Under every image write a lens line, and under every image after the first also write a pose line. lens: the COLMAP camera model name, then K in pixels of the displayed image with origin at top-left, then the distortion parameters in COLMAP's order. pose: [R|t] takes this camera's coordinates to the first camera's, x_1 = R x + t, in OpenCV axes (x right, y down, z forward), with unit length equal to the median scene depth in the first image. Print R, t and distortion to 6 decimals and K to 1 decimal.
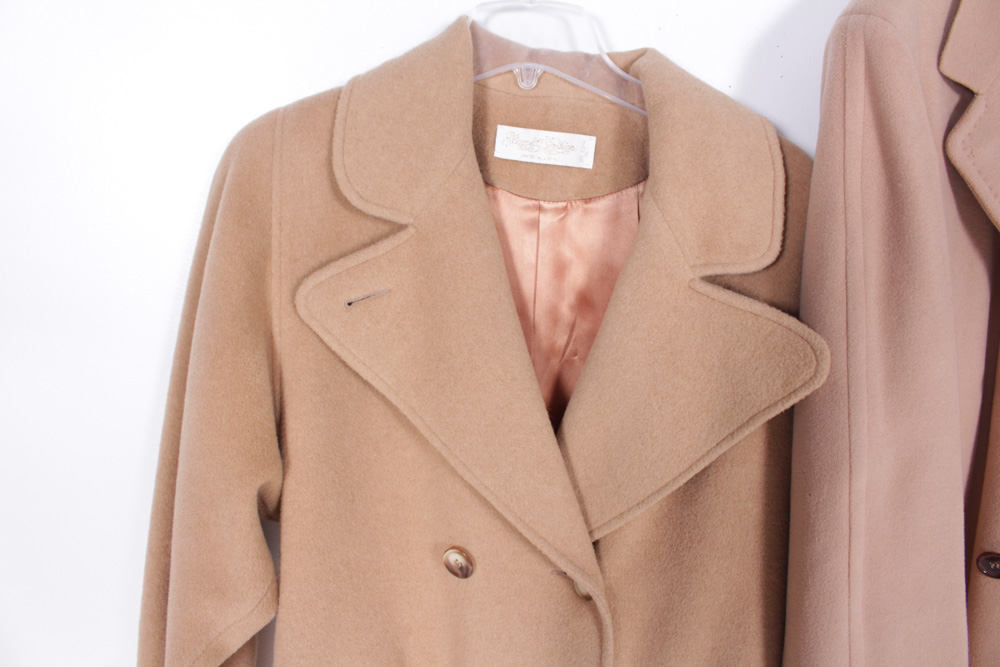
lens RADIAL K [[843.4, 0, 494.3], [0, 843.4, 331.8], [0, 0, 1]] dist [-0.145047, 0.087806]
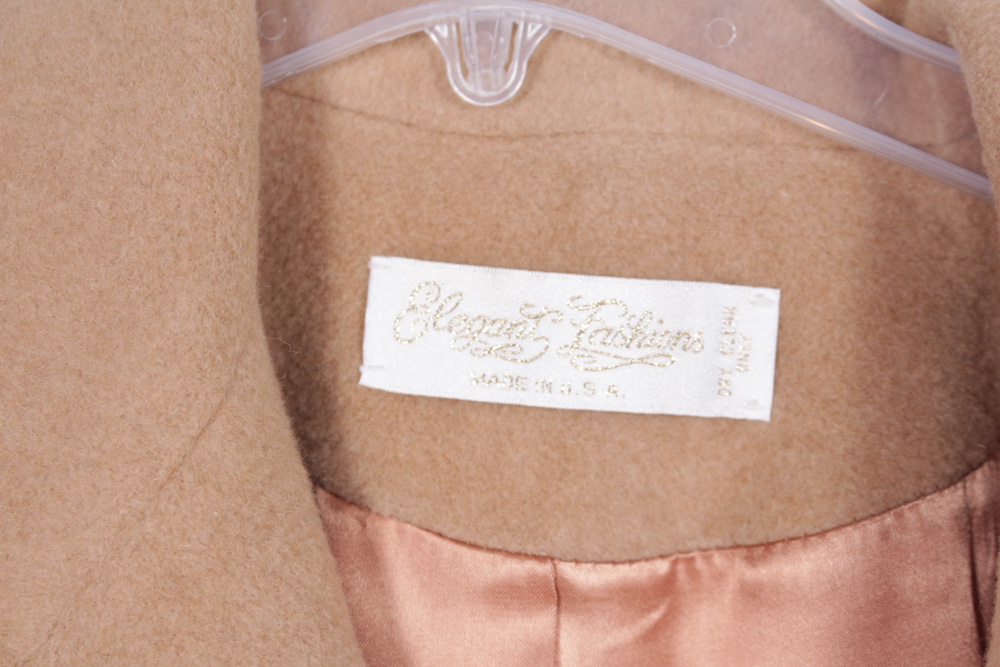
lens RADIAL K [[2355.3, 0, 502.3], [0, 2355.3, 333.2], [0, 0, 1]] dist [0.033973, 0.000000]
pose [[0.999344, -0.035678, -0.006287, 0.045649], [0.034123, 0.985298, -0.167404, -0.109933], [0.012167, 0.167080, 0.985868, 0.330936]]
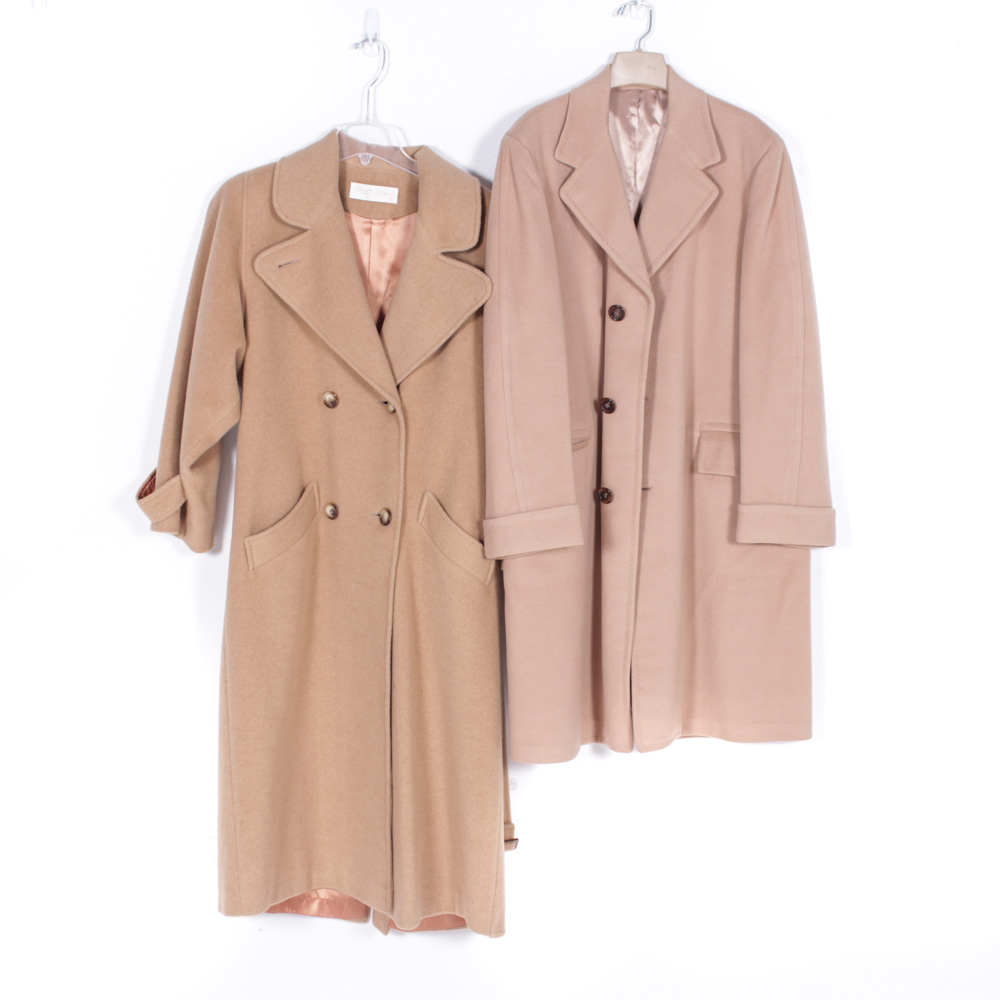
lens RADIAL K [[1940.9, 0, 510.1], [0, 1940.9, 500.4], [0, 0, 1]] dist [-0.025522, 0.000000]
pose [[0.999522, 0.006137, 0.030313, 0.258597], [-0.005196, 0.999505, -0.031027, 0.693475], [-0.030488, 0.030854, 0.999059, -3.818639]]
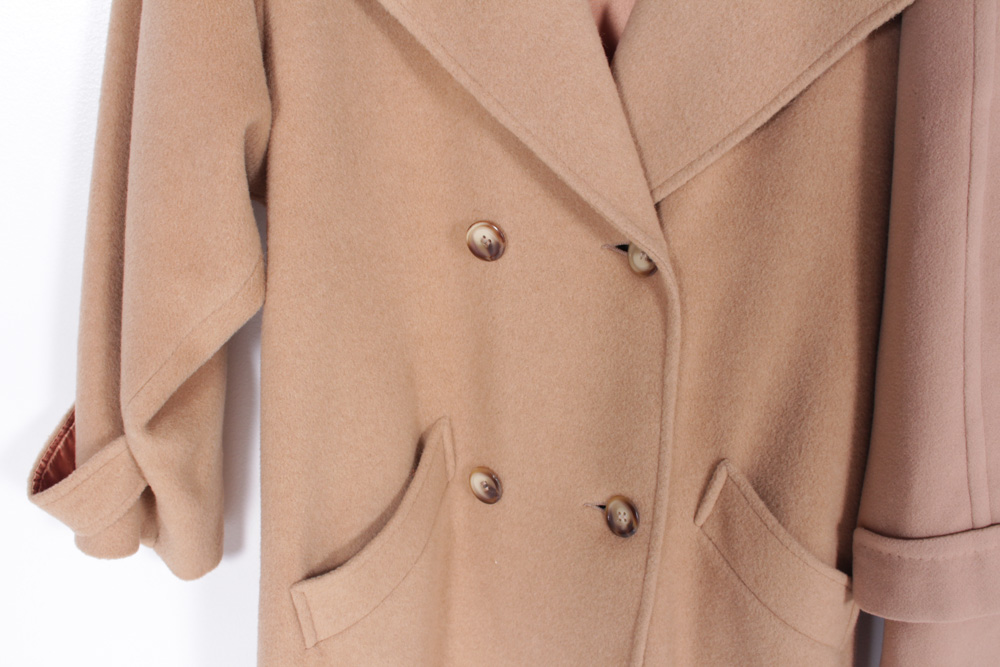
lens RADIAL K [[1096.9, 0, 492.8], [0, 1096.9, 345.3], [0, 0, 1]] dist [-0.086214, 0.000000]
pose [[0.996400, -0.024299, 0.081224, -0.132478], [0.012000, 0.988822, 0.148618, 0.230837], [-0.083927, -0.147108, 0.985553, -0.069970]]
